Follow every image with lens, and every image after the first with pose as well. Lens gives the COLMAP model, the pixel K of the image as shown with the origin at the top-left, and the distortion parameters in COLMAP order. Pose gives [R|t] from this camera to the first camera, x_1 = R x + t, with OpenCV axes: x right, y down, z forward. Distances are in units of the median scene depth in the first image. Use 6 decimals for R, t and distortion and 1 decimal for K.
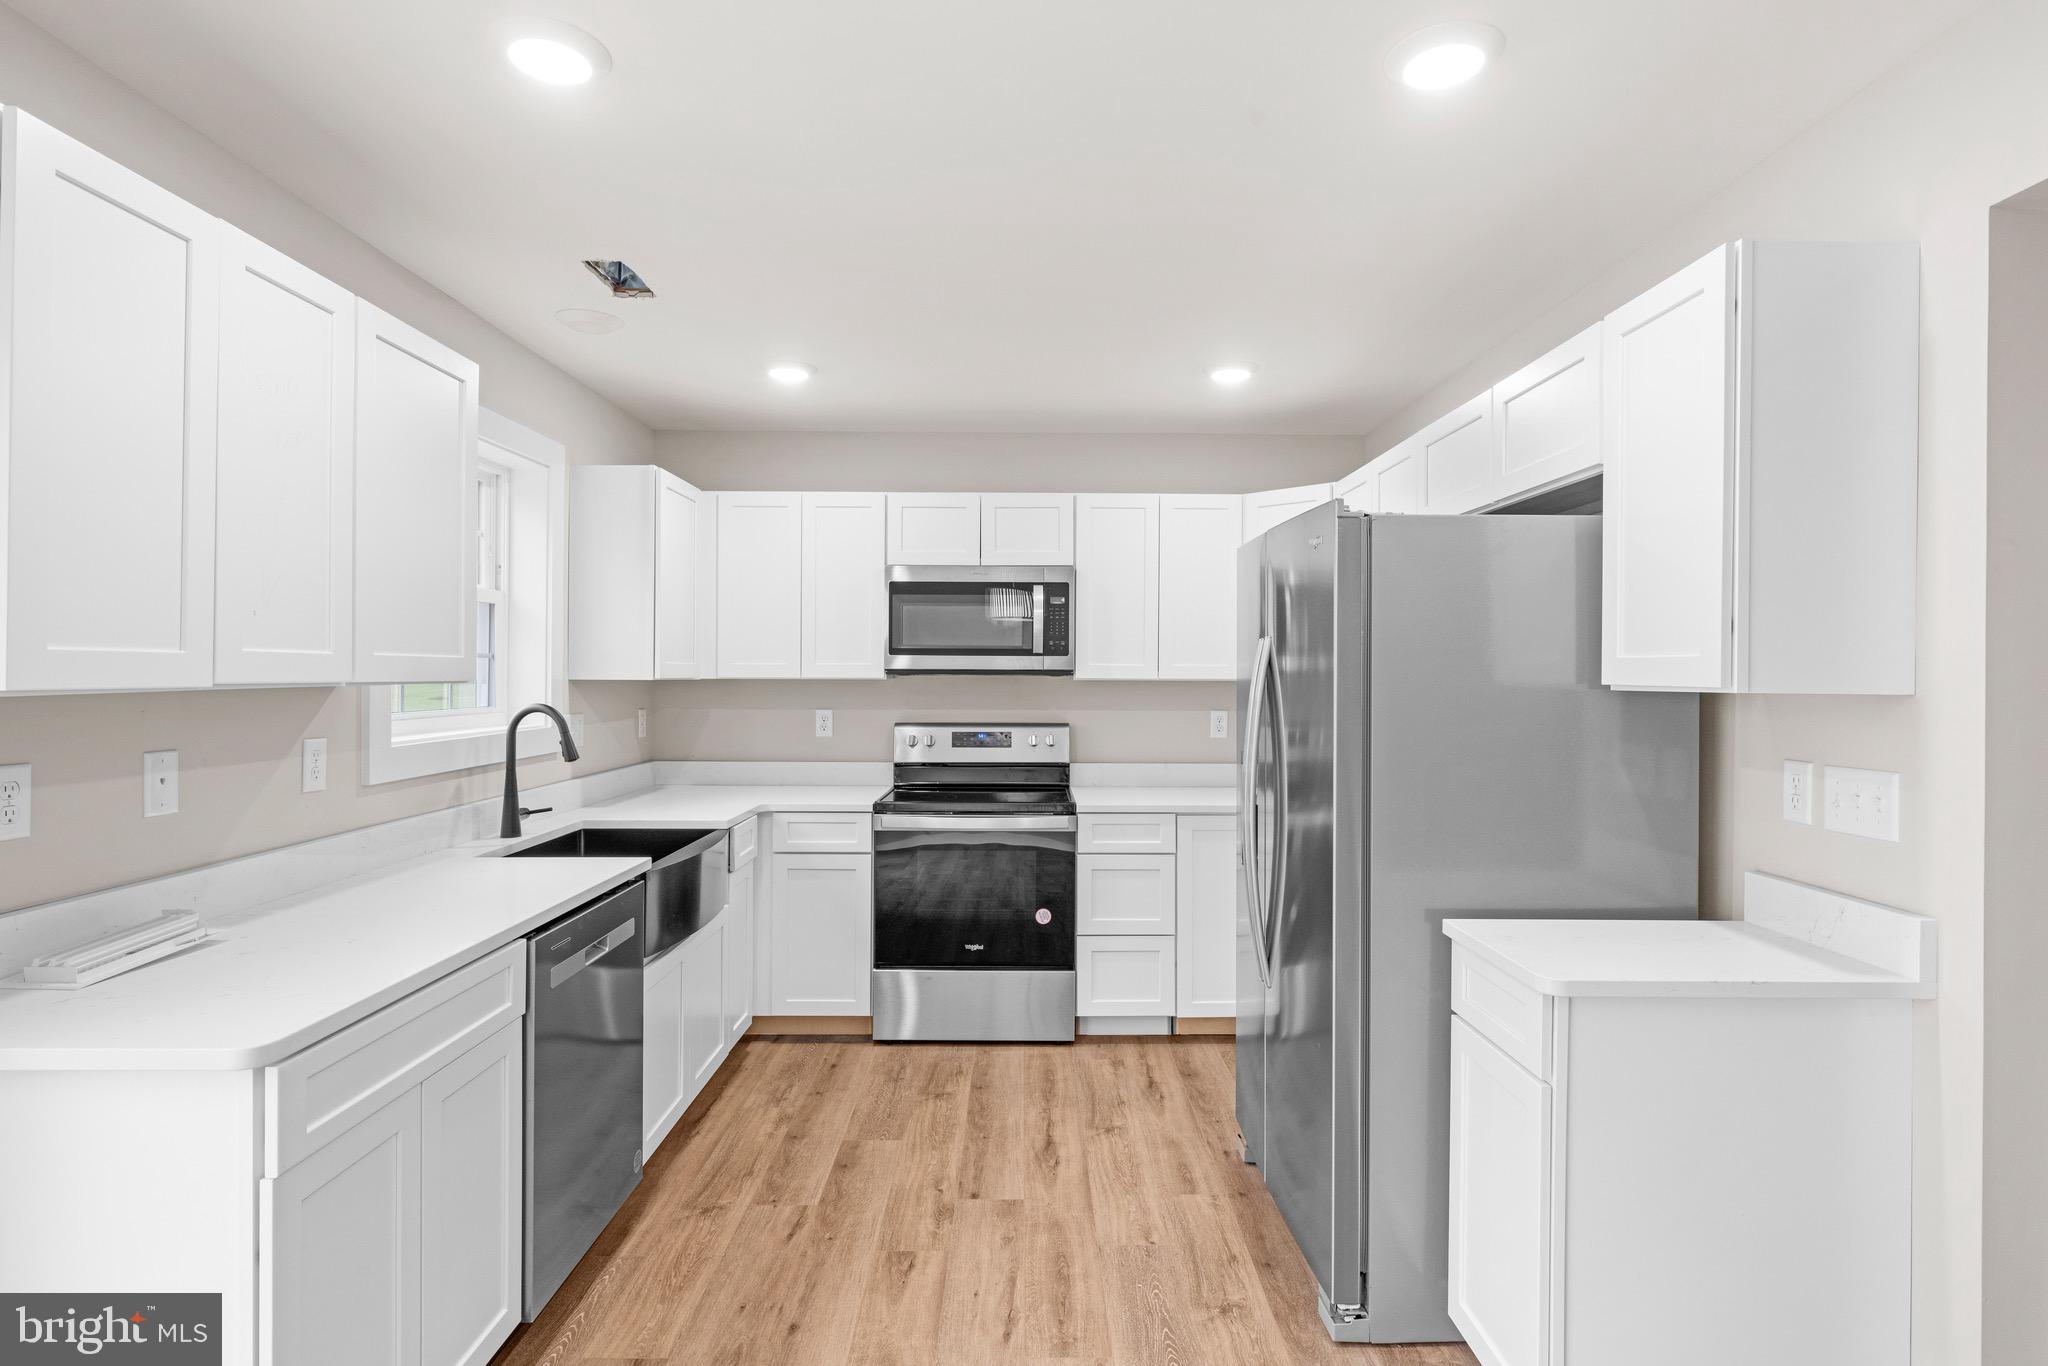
lens RADIAL K [[1036.4, 0, 1038.7], [0, 1036.4, 674.2], [0, 0, 1]] dist [-0.003914, -0.000107]
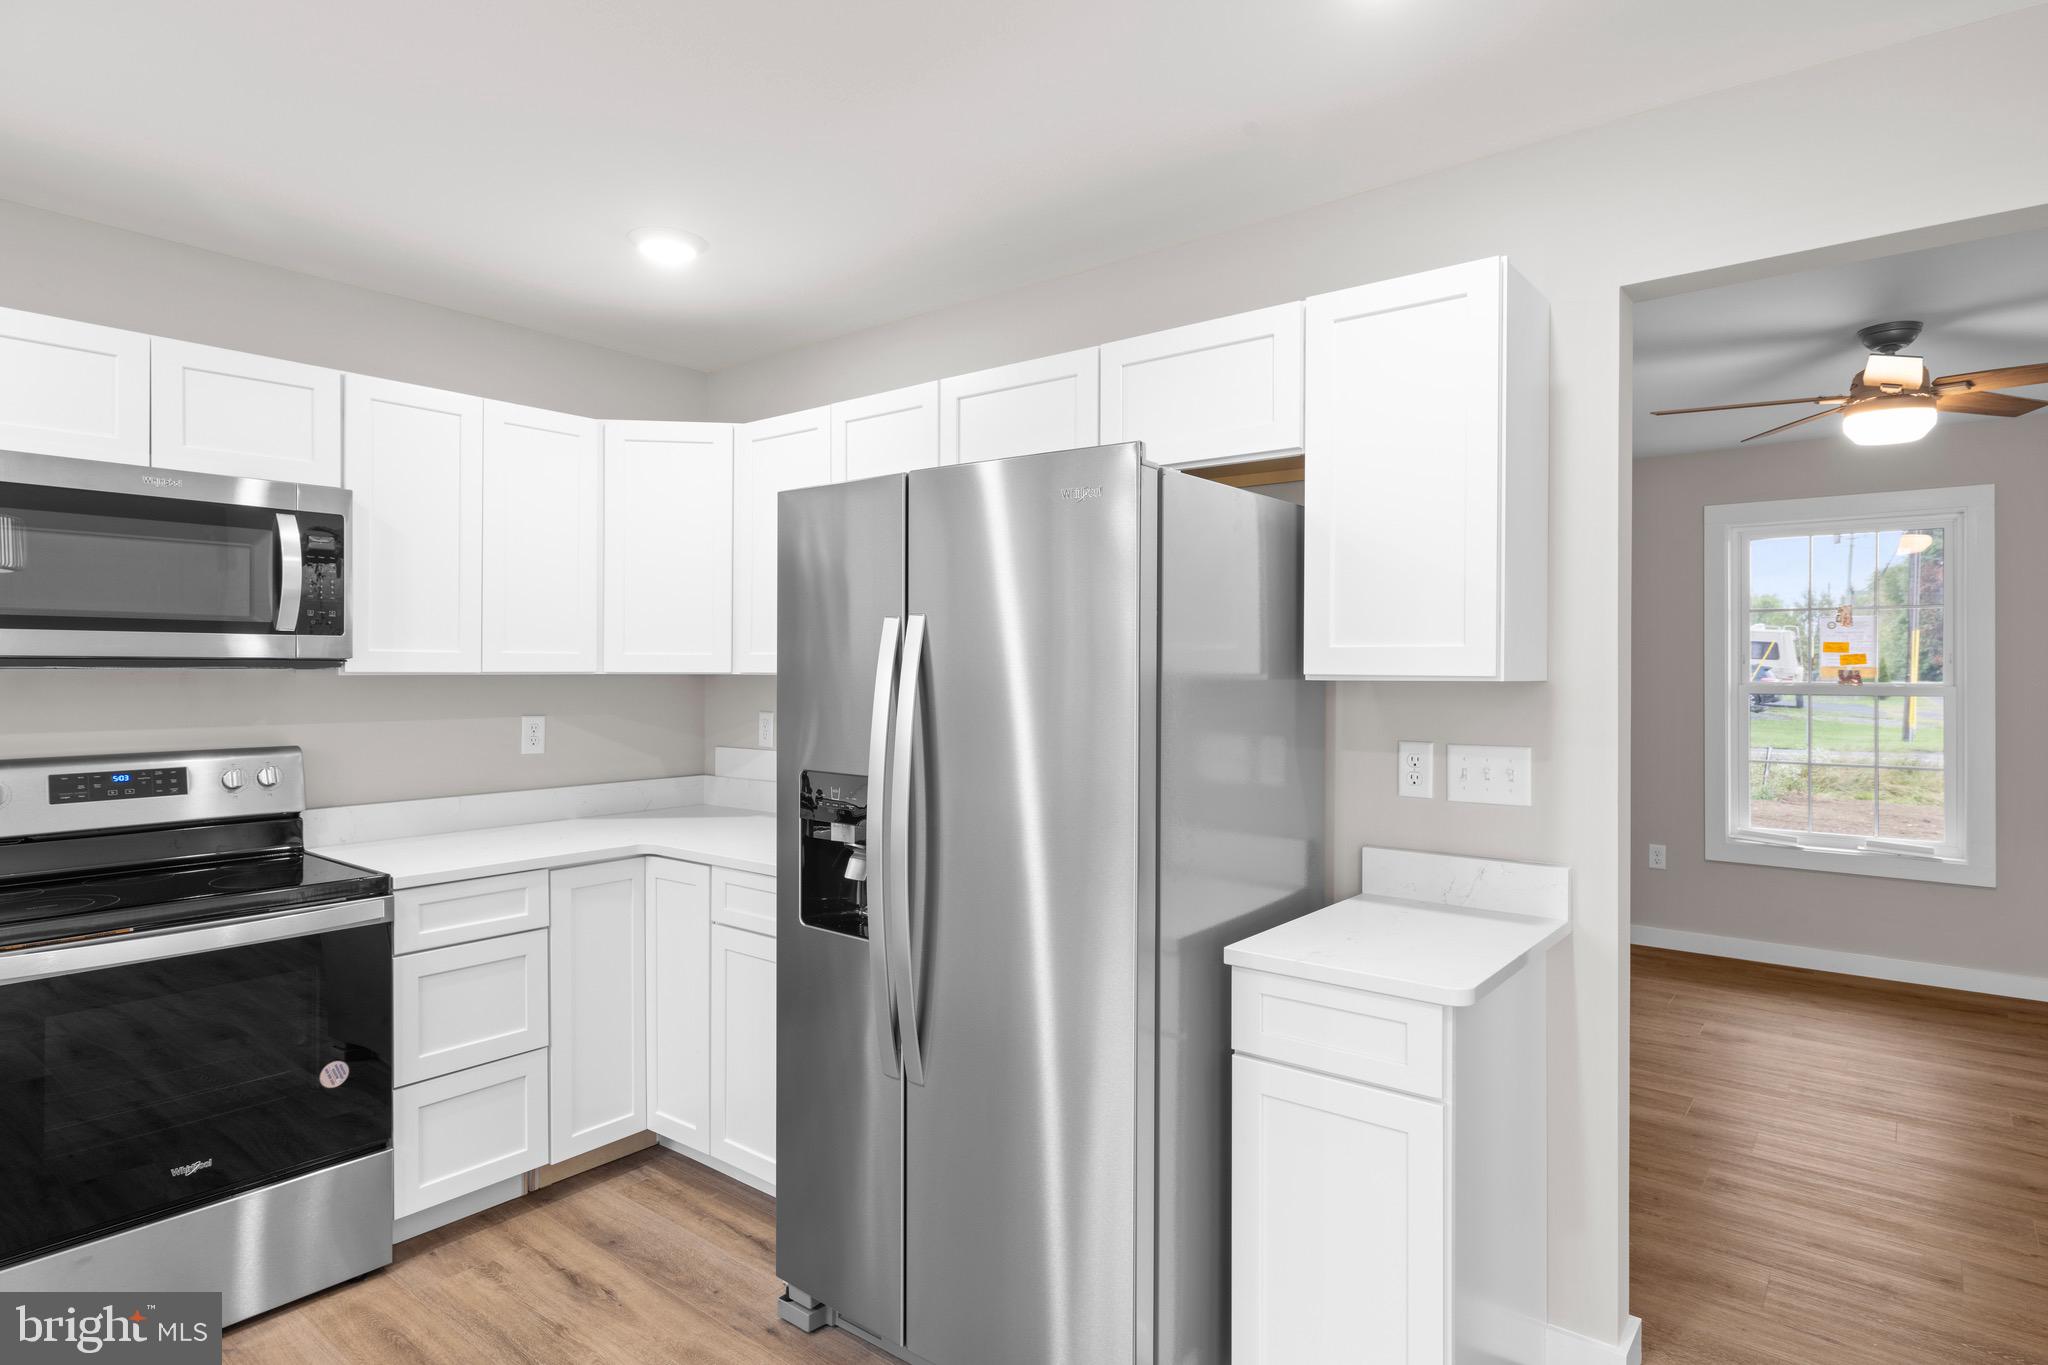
lens RADIAL K [[1102.0, 0, 1027.5], [0, 1102.0, 667.5], [0, 0, 1]] dist [0.002312, 0.000288]
pose [[0.635482, -0.002924, 0.772110, -0.230875], [0.001584, 0.999996, 0.002484, 0.000259], [-0.772114, -0.000356, 0.635484, 0.294450]]
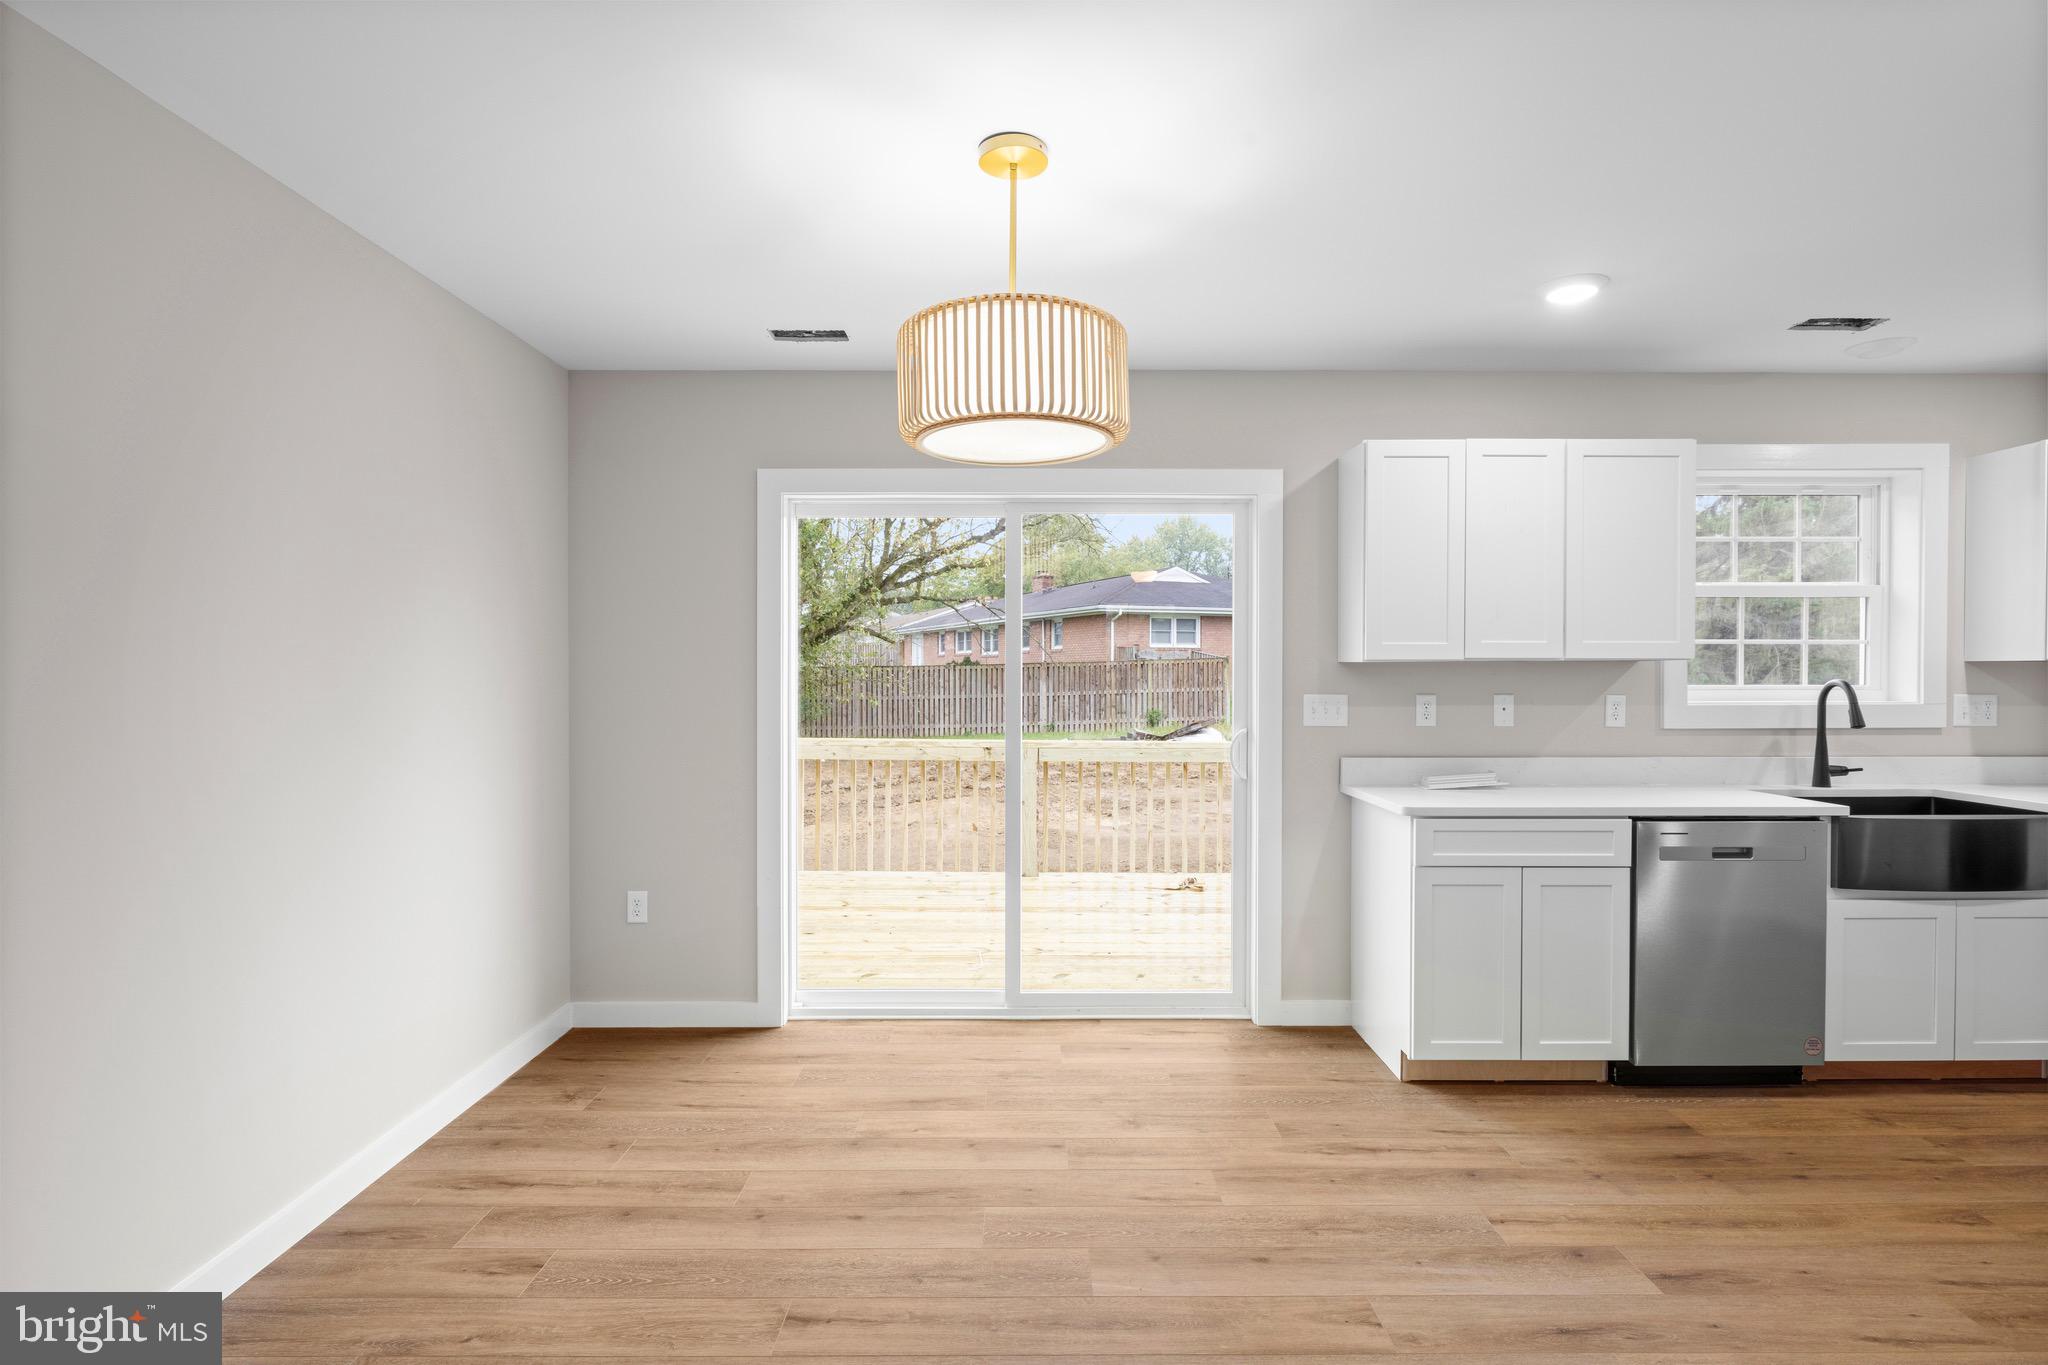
lens RADIAL K [[1010.3, 0, 1024.0], [0, 1010.3, 682.5], [0, 0, 1]] dist [-0.003207, -0.000580]
pose [[-0.013740, 0.005957, -0.999888, 0.557059], [-0.001915, 0.999980, 0.005984, 0.021147], [0.999904, 0.001997, -0.013728, 0.050594]]
